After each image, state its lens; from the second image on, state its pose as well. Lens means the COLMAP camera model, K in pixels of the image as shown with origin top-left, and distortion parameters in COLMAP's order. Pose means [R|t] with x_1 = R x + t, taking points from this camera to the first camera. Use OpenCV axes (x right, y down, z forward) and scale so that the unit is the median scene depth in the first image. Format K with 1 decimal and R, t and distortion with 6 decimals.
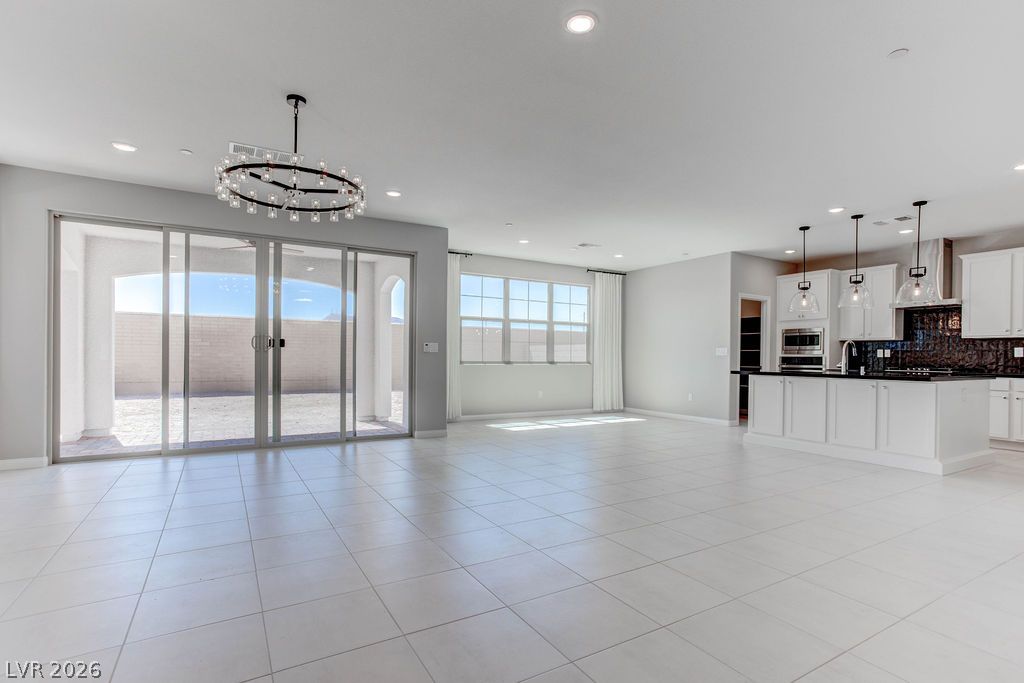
lens RADIAL K [[502.6, 0, 519.6], [0, 502.6, 359.5], [0, 0, 1]] dist [-0.051031, 0.037926]
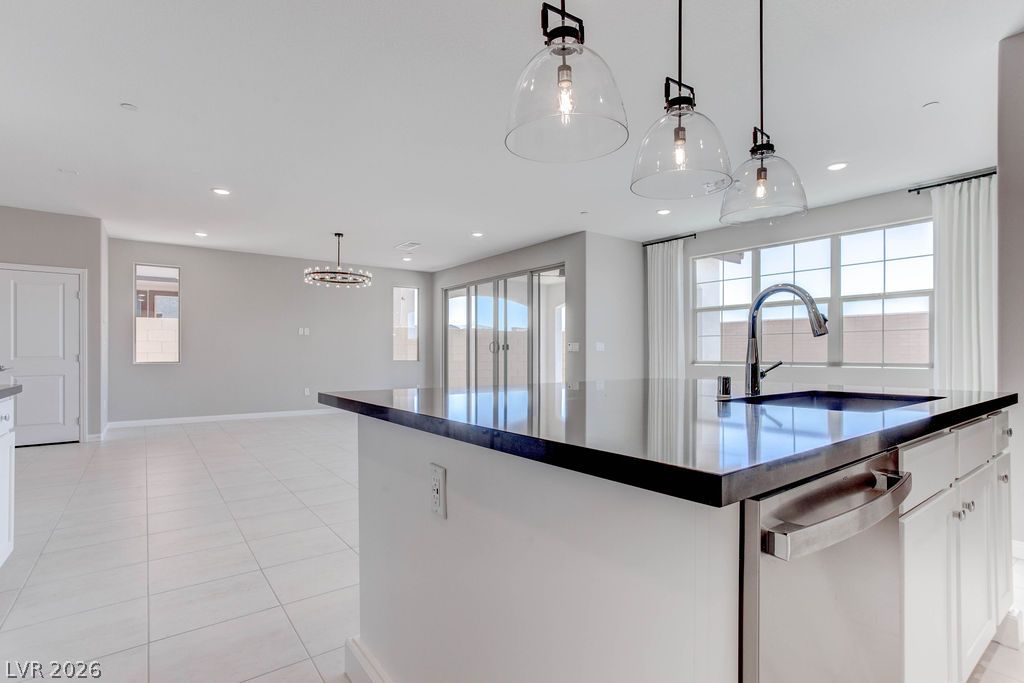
lens RADIAL K [[499.6, 0, 514.1], [0, 499.6, 347.8], [0, 0, 1]] dist [-0.049628, 0.034015]
pose [[0.111622, -0.023786, -0.993466, 0.741208], [-0.005526, 0.999683, -0.024556, 0.003677], [0.993735, 0.008231, 0.111455, 0.648550]]
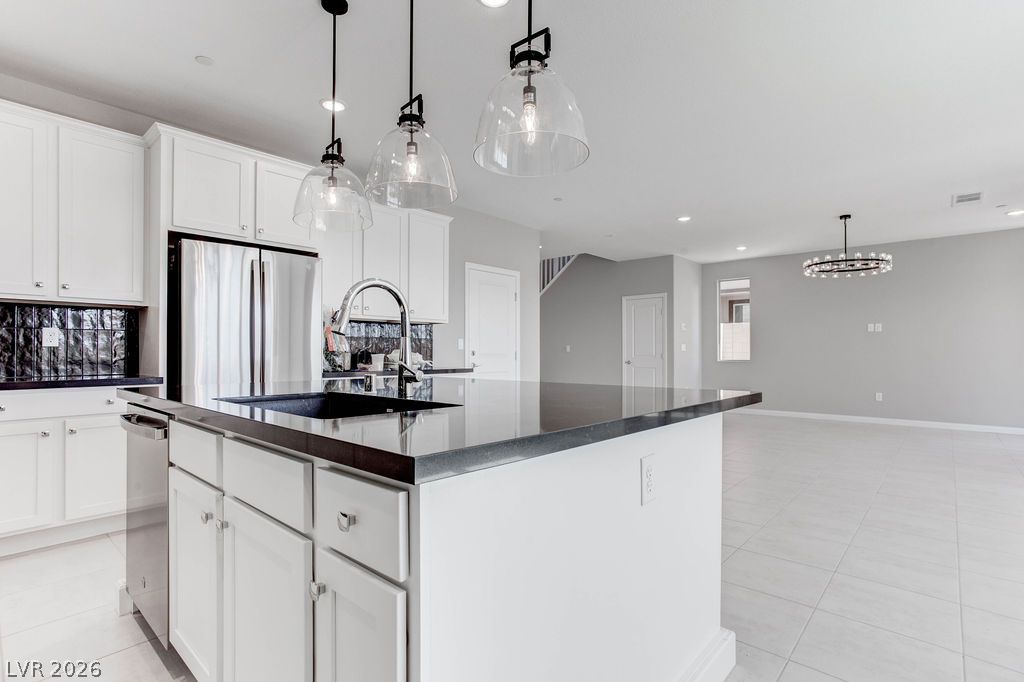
lens RADIAL K [[502.8, 0, 519.2], [0, 502.8, 350.4], [0, 0, 1]] dist [-0.052018, 0.036675]
pose [[-0.949124, -0.013993, -0.314590, 0.551793], [-0.014856, 0.999890, 0.000347, -0.003185], [0.314551, 0.005003, -0.949228, 1.021967]]
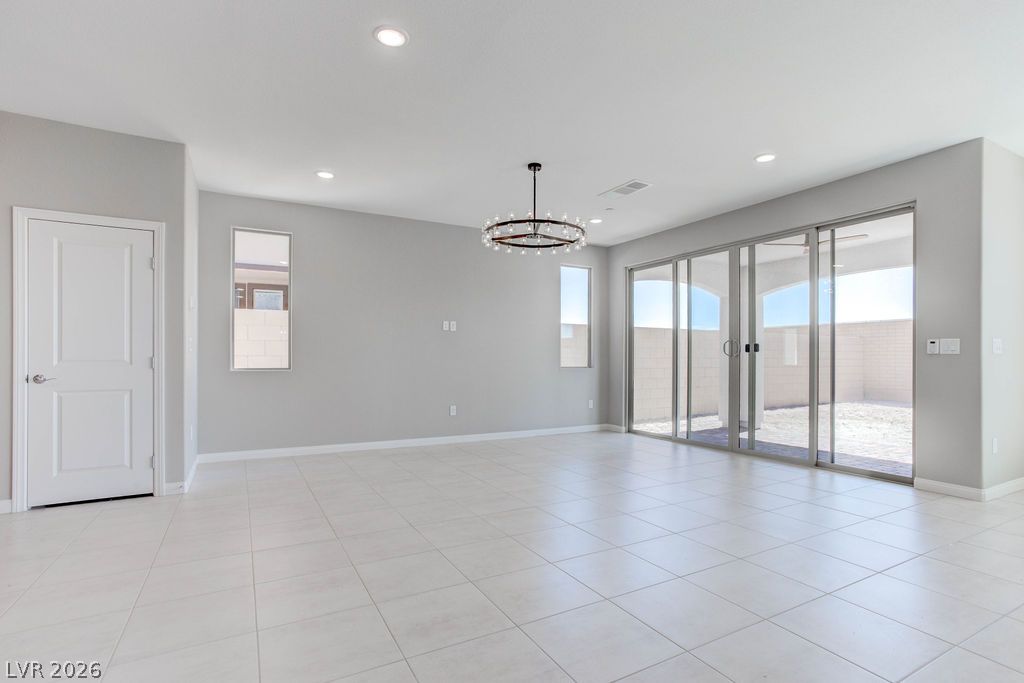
lens RADIAL K [[502.8, 0, 519.2], [0, 502.8, 350.9], [0, 0, 1]] dist [-0.052018, 0.036675]
pose [[-0.022567, -0.025685, -0.999415, 0.375556], [-0.009595, 0.999629, -0.025474, 0.001730], [0.999699, 0.009015, -0.022806, 0.426958]]
